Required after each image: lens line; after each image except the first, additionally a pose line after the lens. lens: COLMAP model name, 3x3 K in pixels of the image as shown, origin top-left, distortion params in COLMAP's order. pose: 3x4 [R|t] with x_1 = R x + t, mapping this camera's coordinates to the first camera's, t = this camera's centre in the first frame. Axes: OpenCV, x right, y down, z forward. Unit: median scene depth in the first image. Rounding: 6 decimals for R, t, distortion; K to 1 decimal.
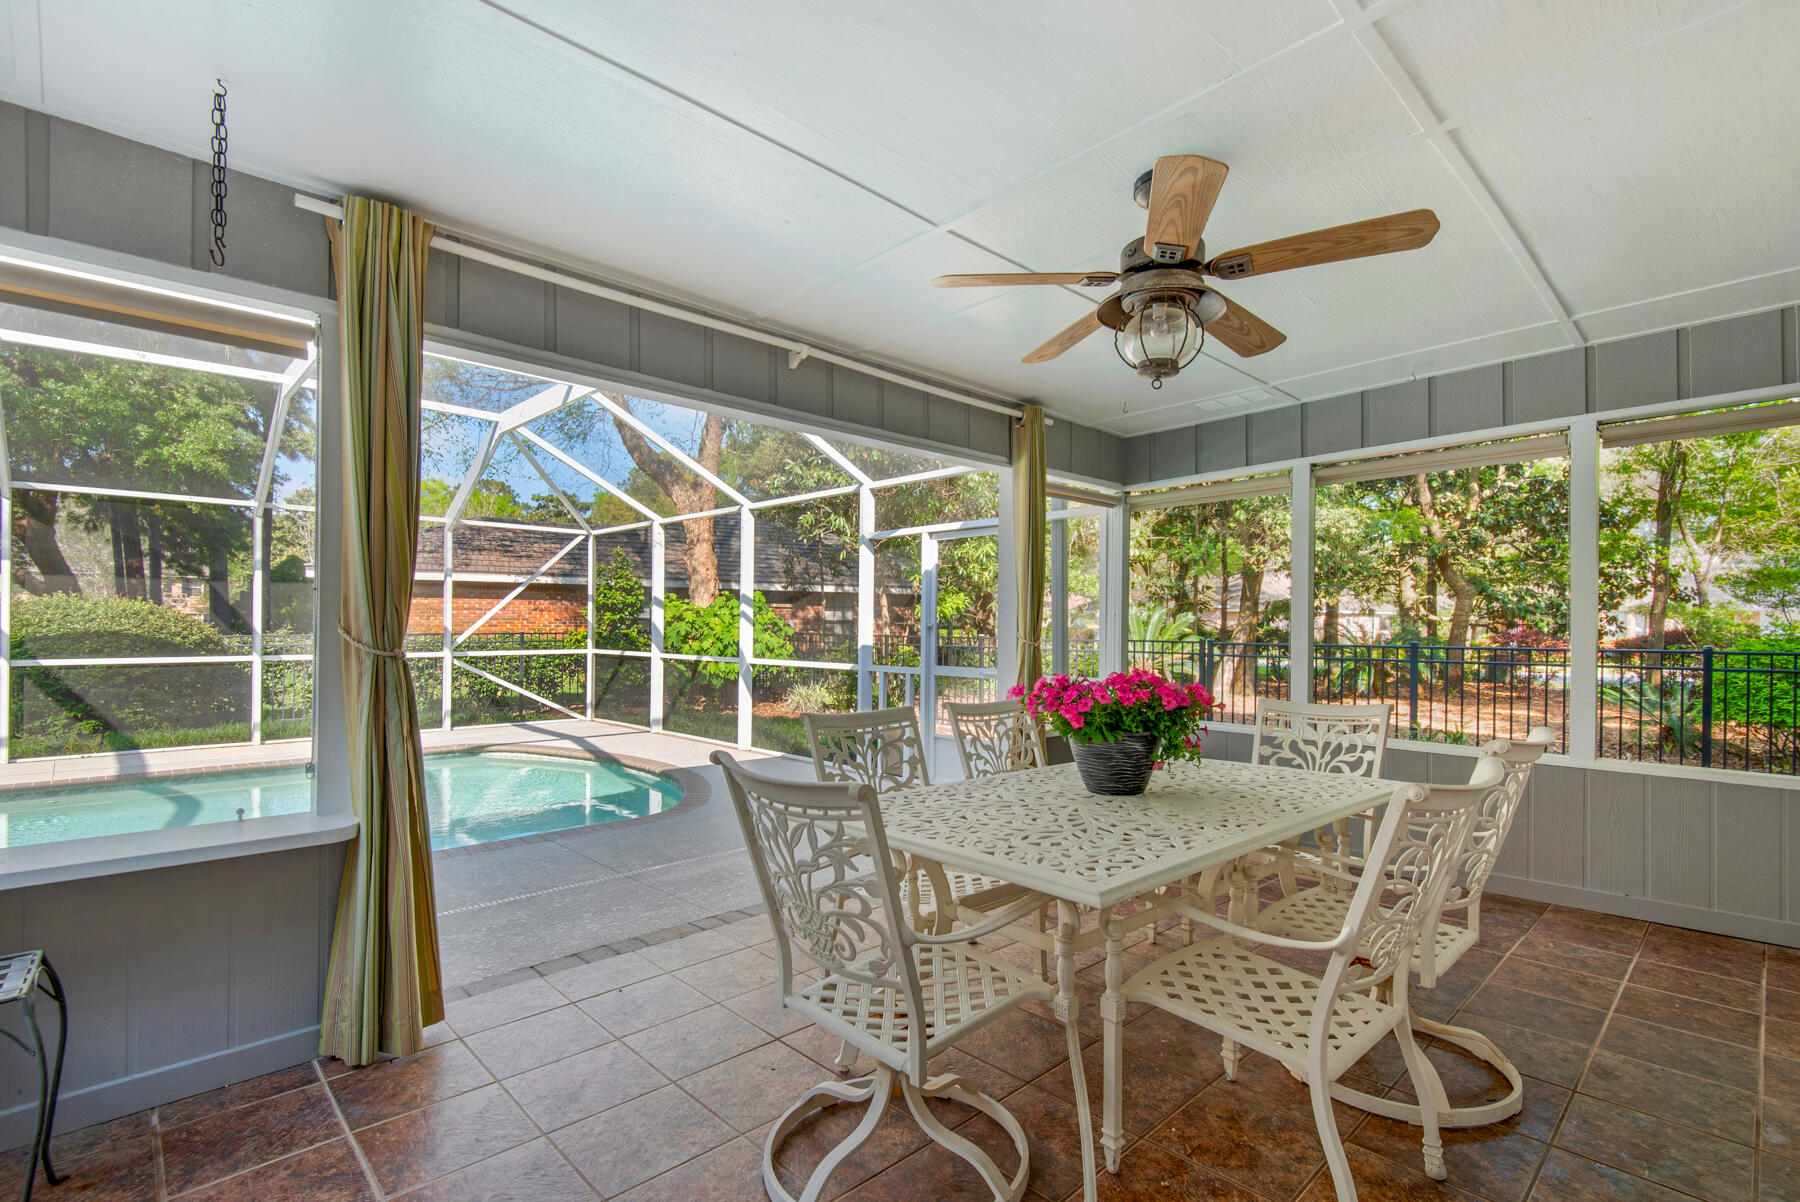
lens RADIAL K [[830.9, 0, 922.6], [0, 830.9, 626.1], [0, 0, 1]] dist [0.002625, -0.003198]
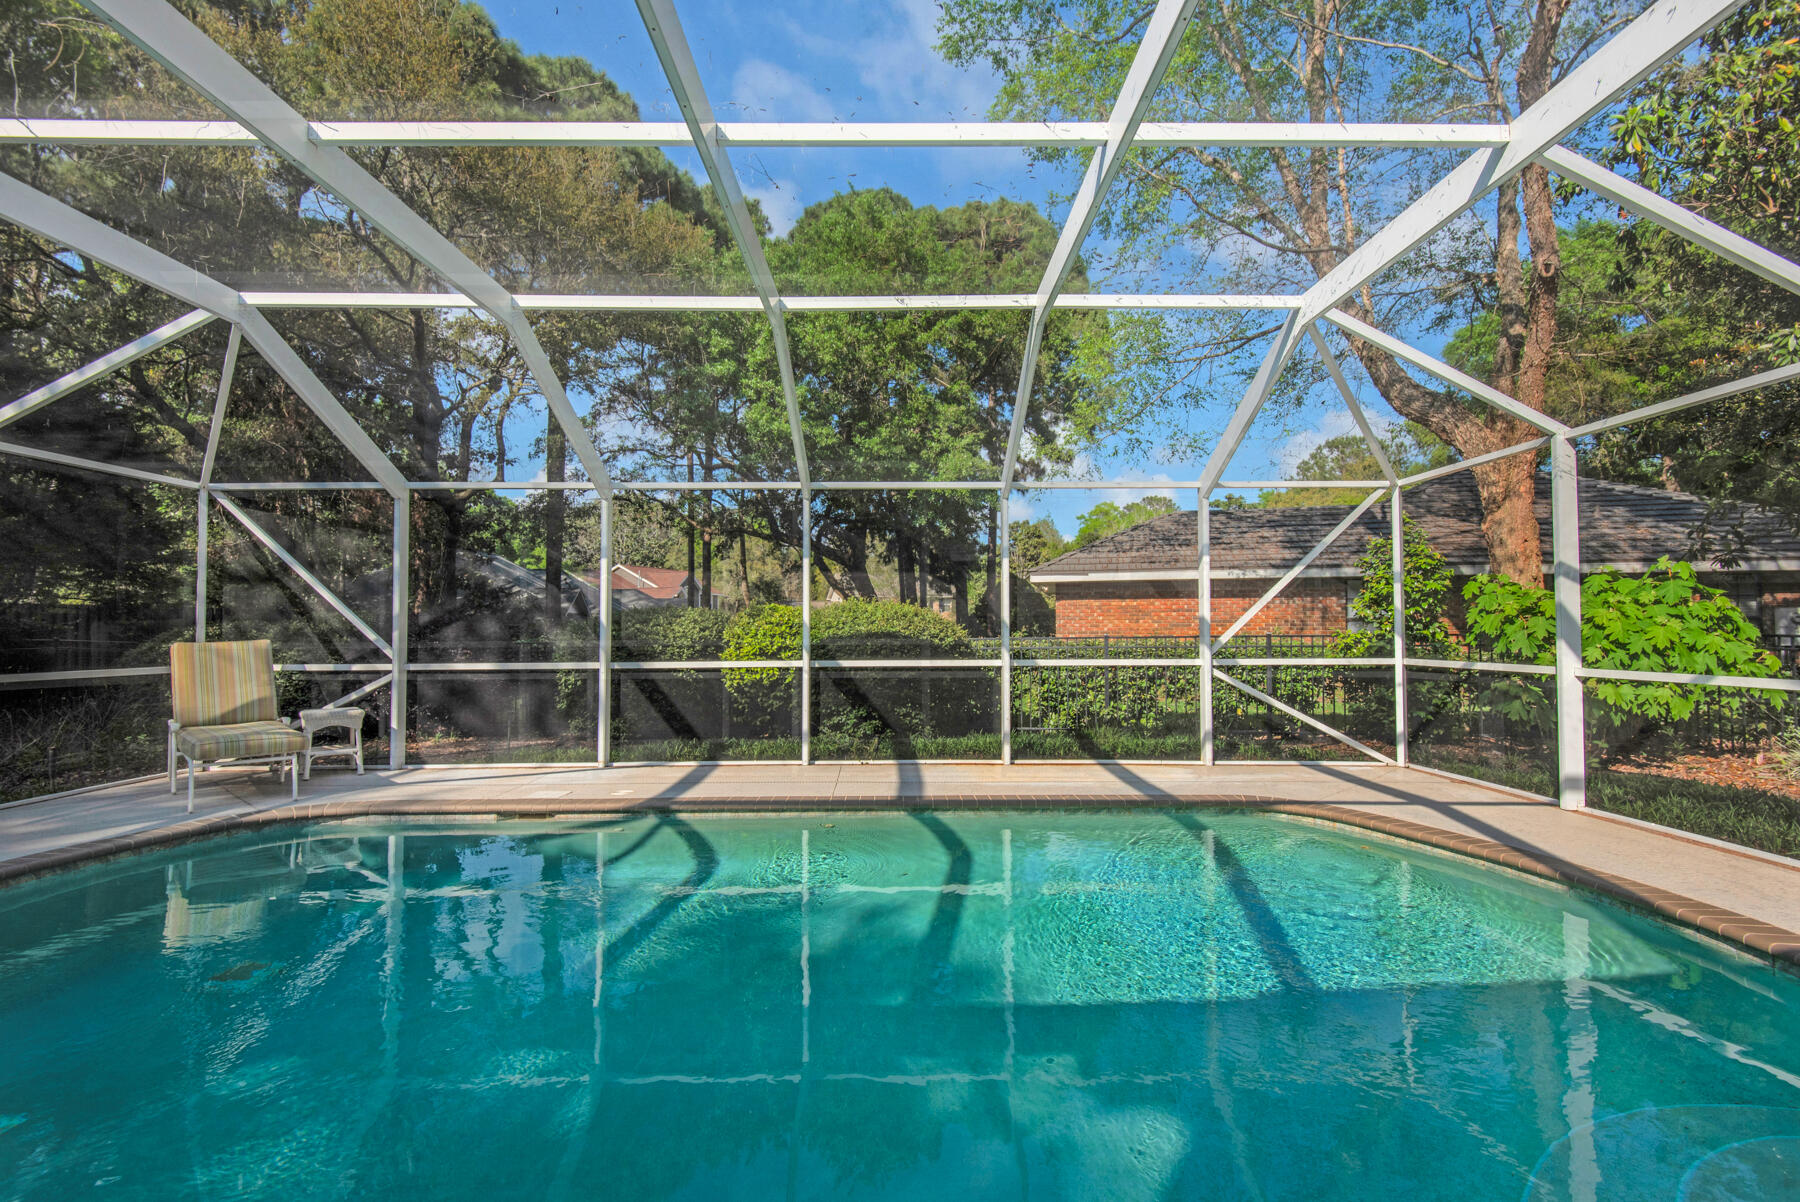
lens RADIAL K [[830.9, 0, 907.1], [0, 830.9, 597.3], [0, 0, 1]] dist [0.002625, -0.003198]
pose [[0.720631, -0.035530, -0.692408, -0.226209], [0.006172, 0.998975, -0.044838, 0.007062], [0.693291, 0.028038, 0.720112, 0.252524]]
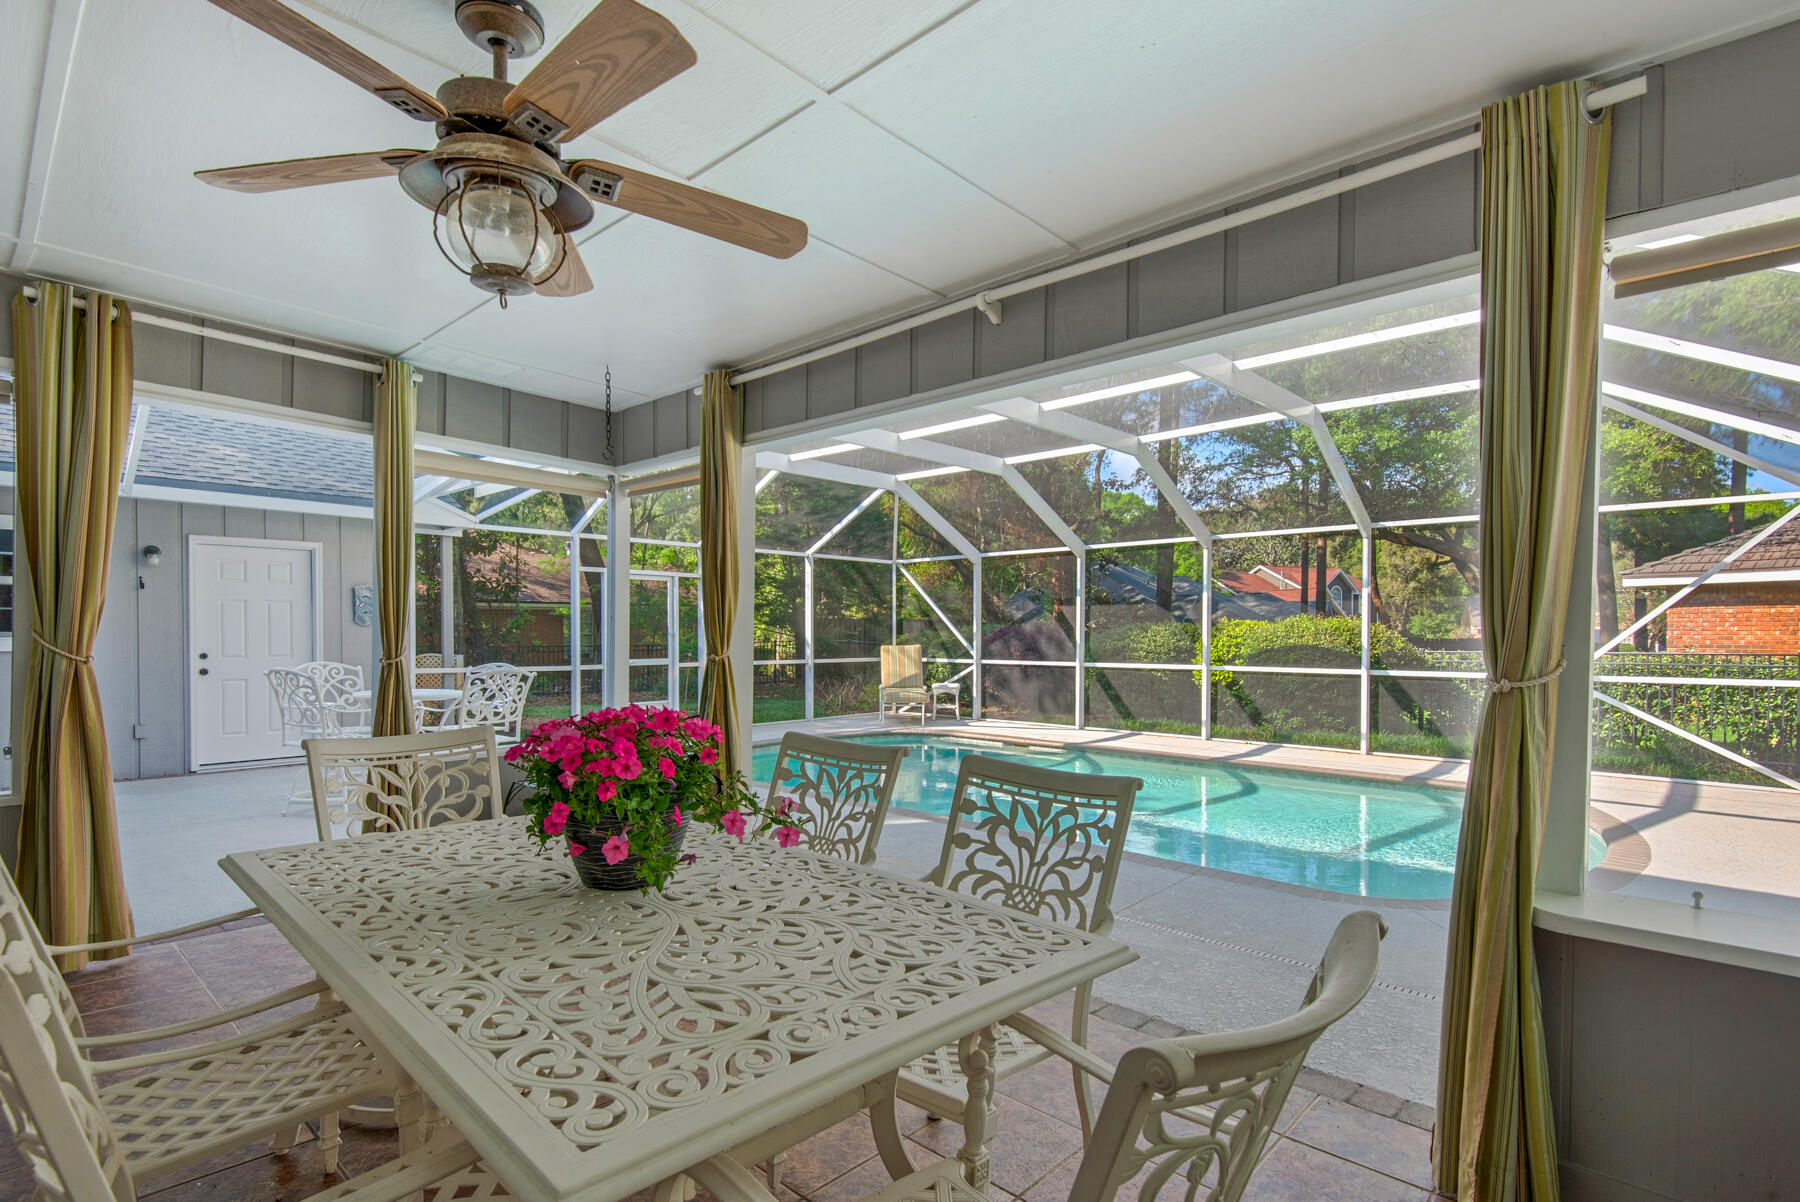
lens RADIAL K [[868.8, 0, 868.7], [0, 868.8, 642.3], [0, 0, 1]] dist [0.003495, -0.003595]
pose [[0.018622, 0.005608, -0.999811, 0.234767], [-0.004505, 0.999975, 0.005525, -0.002215], [0.999816, 0.004402, 0.018646, 0.281745]]
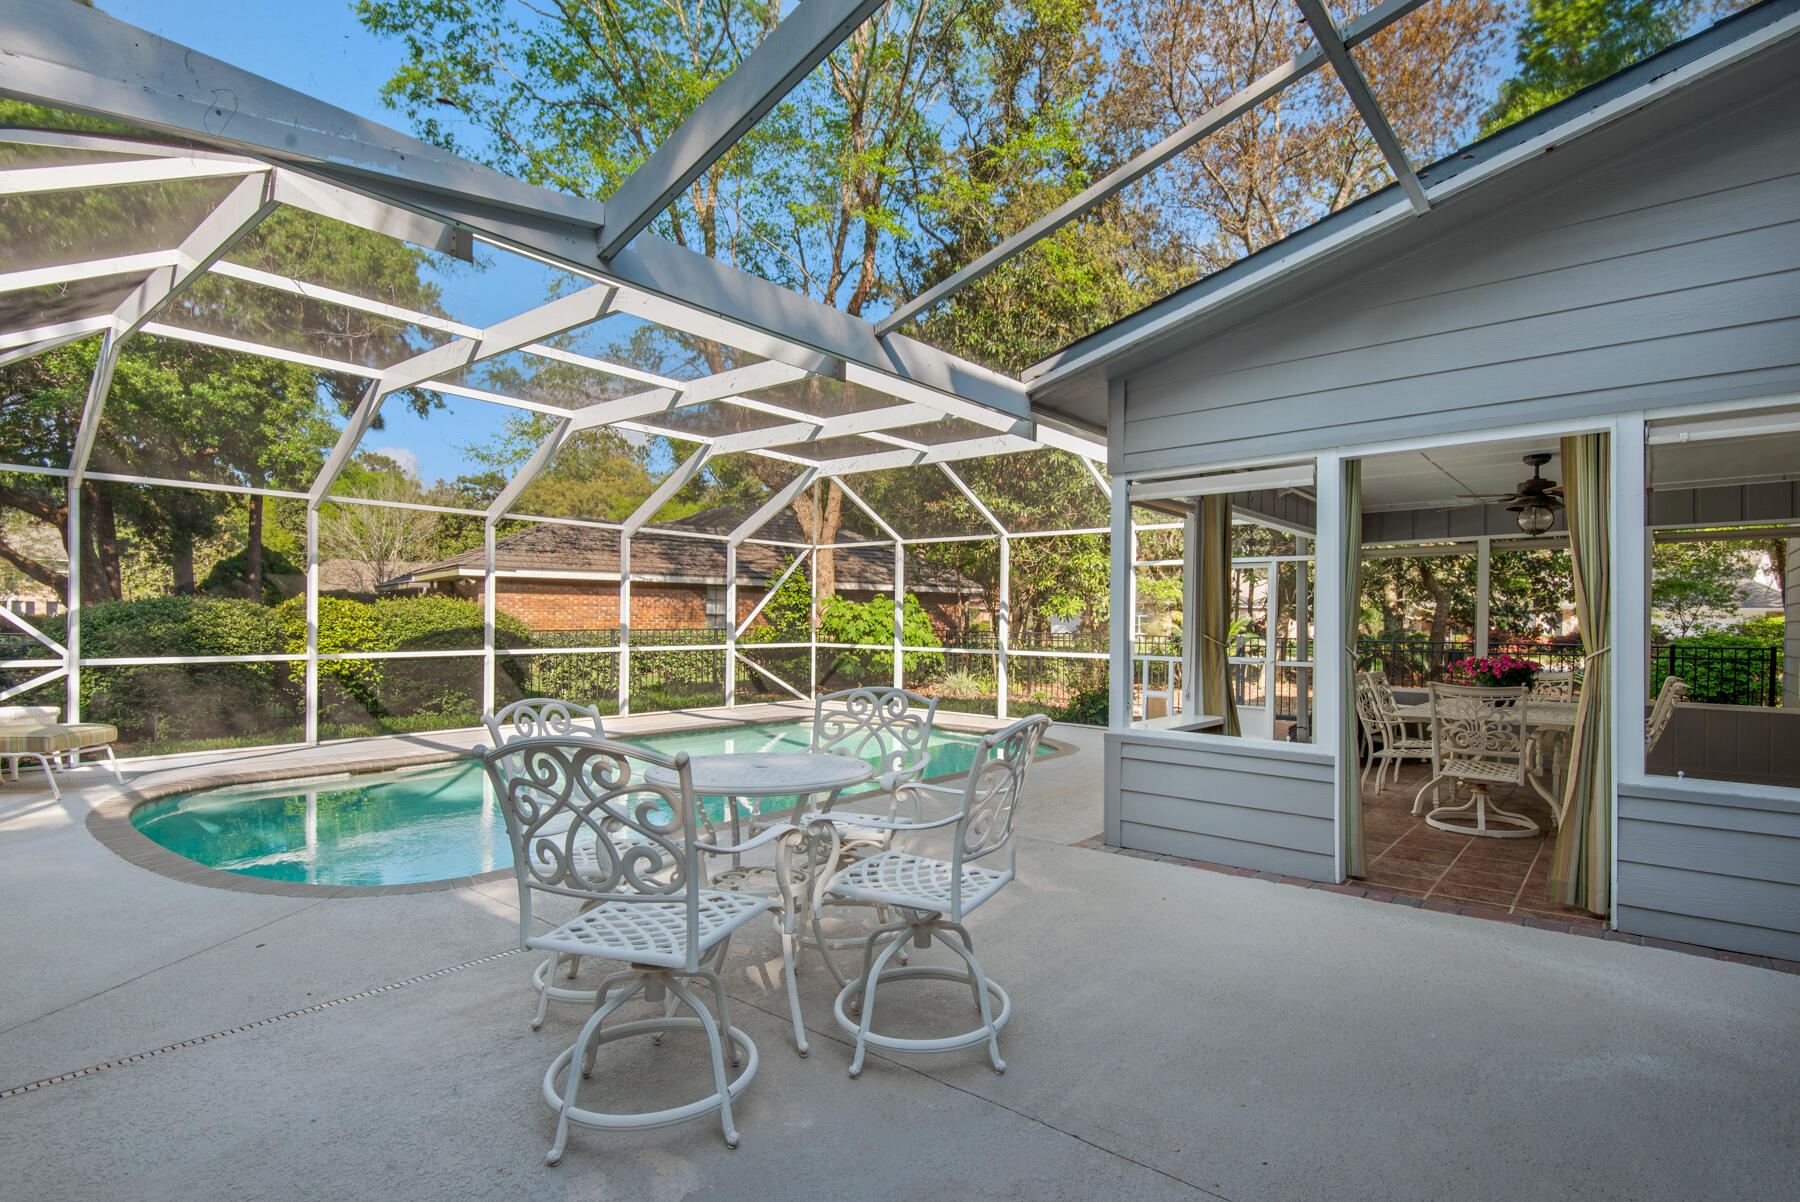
lens RADIAL K [[868.8, 0, 950.8], [0, 868.8, 621.0], [0, 0, 1]] dist [0.003495, -0.003595]
pose [[0.992951, 0.004959, 0.118424, -0.378853], [-0.005149, 0.999986, 0.001304, -0.007085], [-0.118416, -0.001905, 0.992962, -0.300635]]
